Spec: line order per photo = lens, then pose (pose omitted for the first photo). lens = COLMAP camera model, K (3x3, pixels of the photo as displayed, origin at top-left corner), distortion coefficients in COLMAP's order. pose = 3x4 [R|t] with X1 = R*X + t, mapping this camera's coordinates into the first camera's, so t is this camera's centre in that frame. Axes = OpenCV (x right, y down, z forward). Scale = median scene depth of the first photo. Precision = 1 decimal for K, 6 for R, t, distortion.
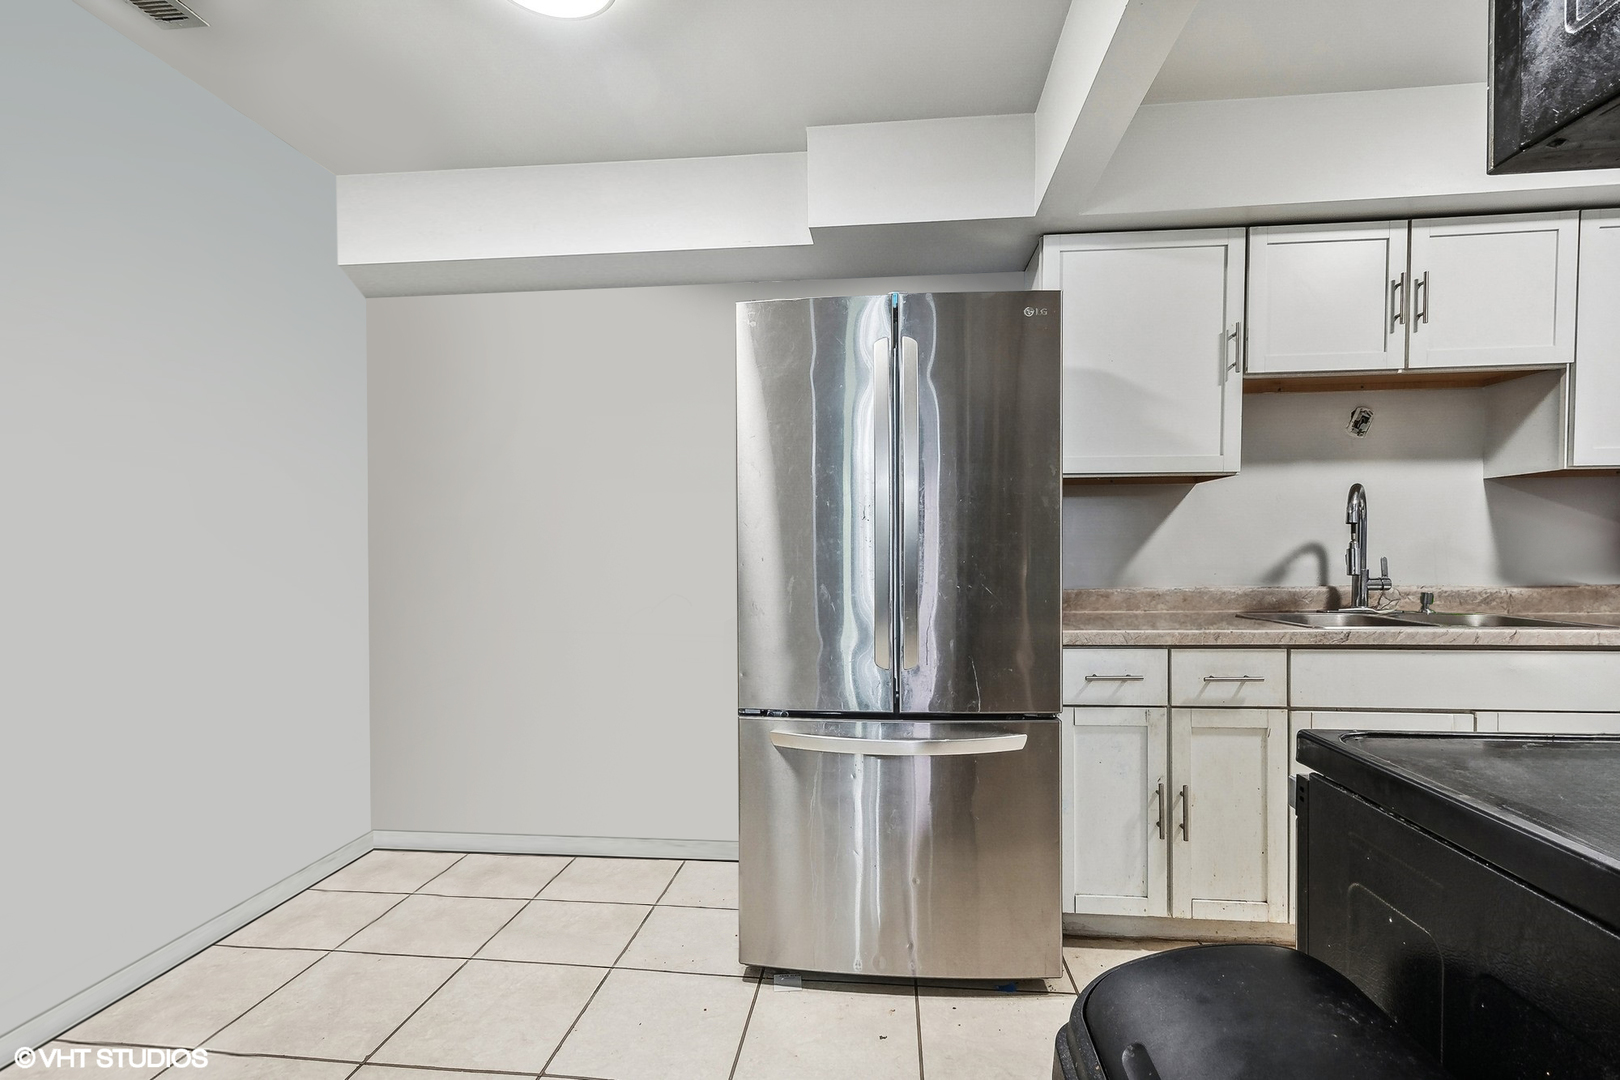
lens RADIAL K [[725.1, 0, 810.8], [0, 725.1, 549.8], [0, 0, 1]] dist [0.011451, -0.000076]
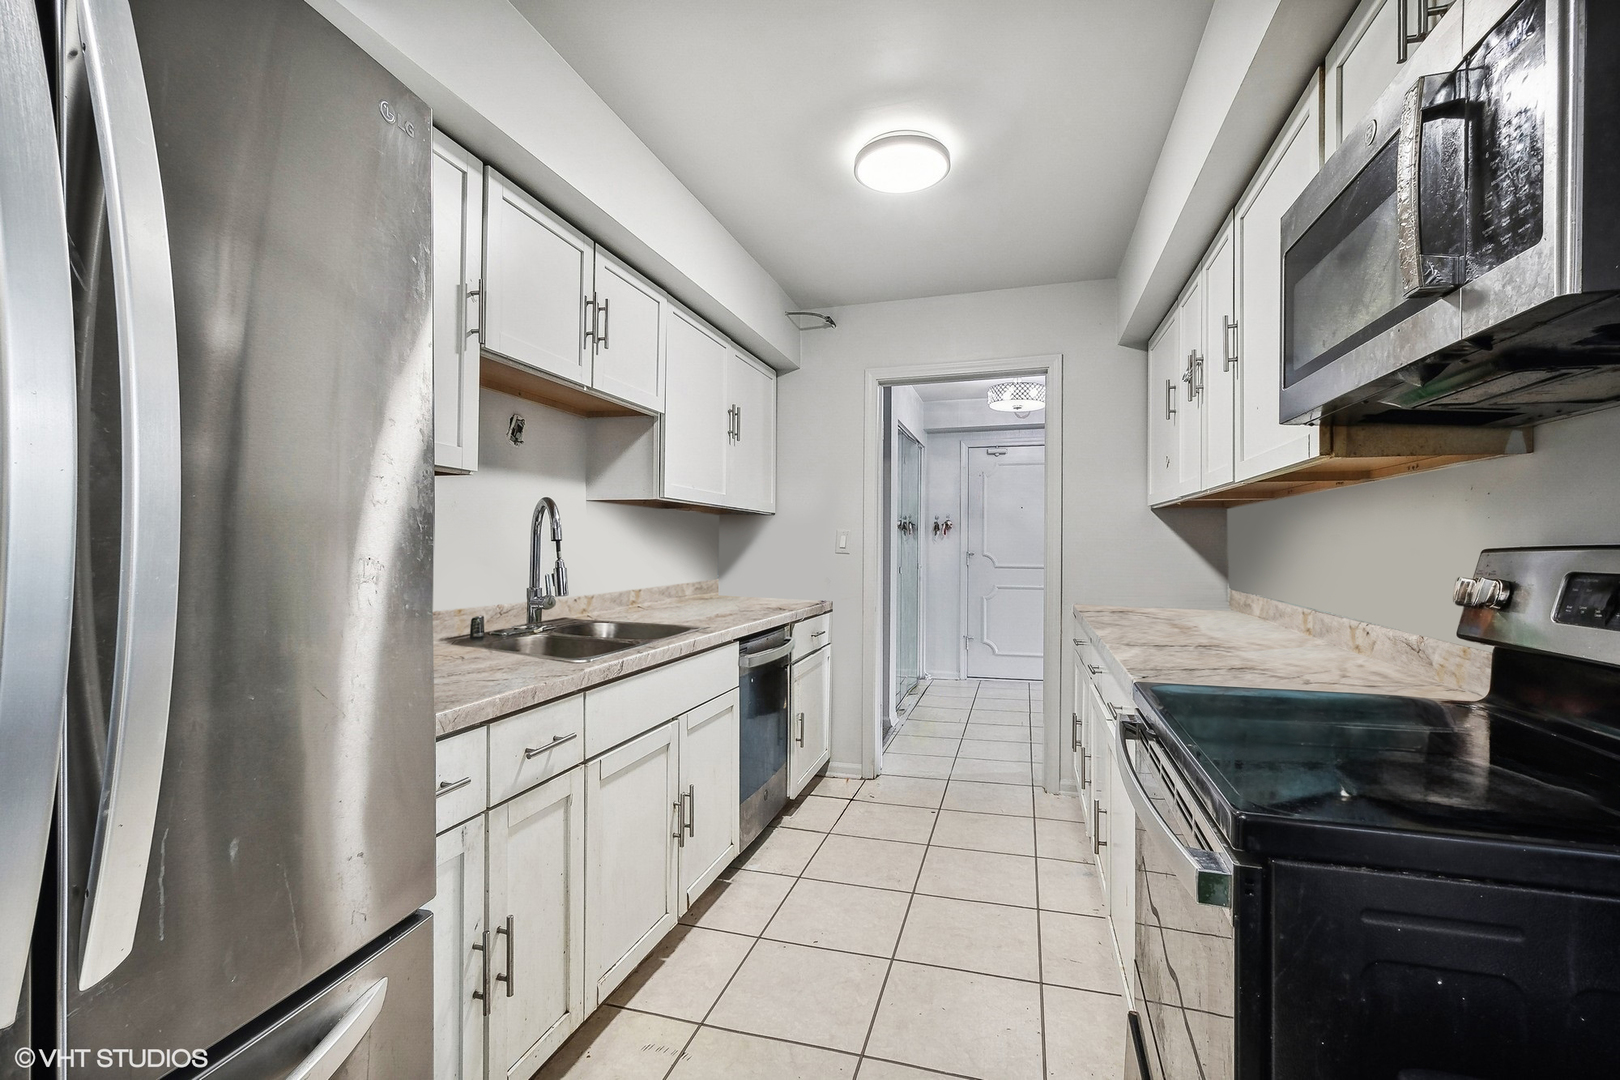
lens RADIAL K [[725.1, 0, 806.0], [0, 725.1, 541.8], [0, 0, 1]] dist [0.011451, -0.000076]
pose [[0.180110, 0.012473, 0.983567, -0.112924], [-0.006430, 0.999913, -0.011503, -0.026413], [-0.983625, -0.004252, 0.180175, 0.528617]]
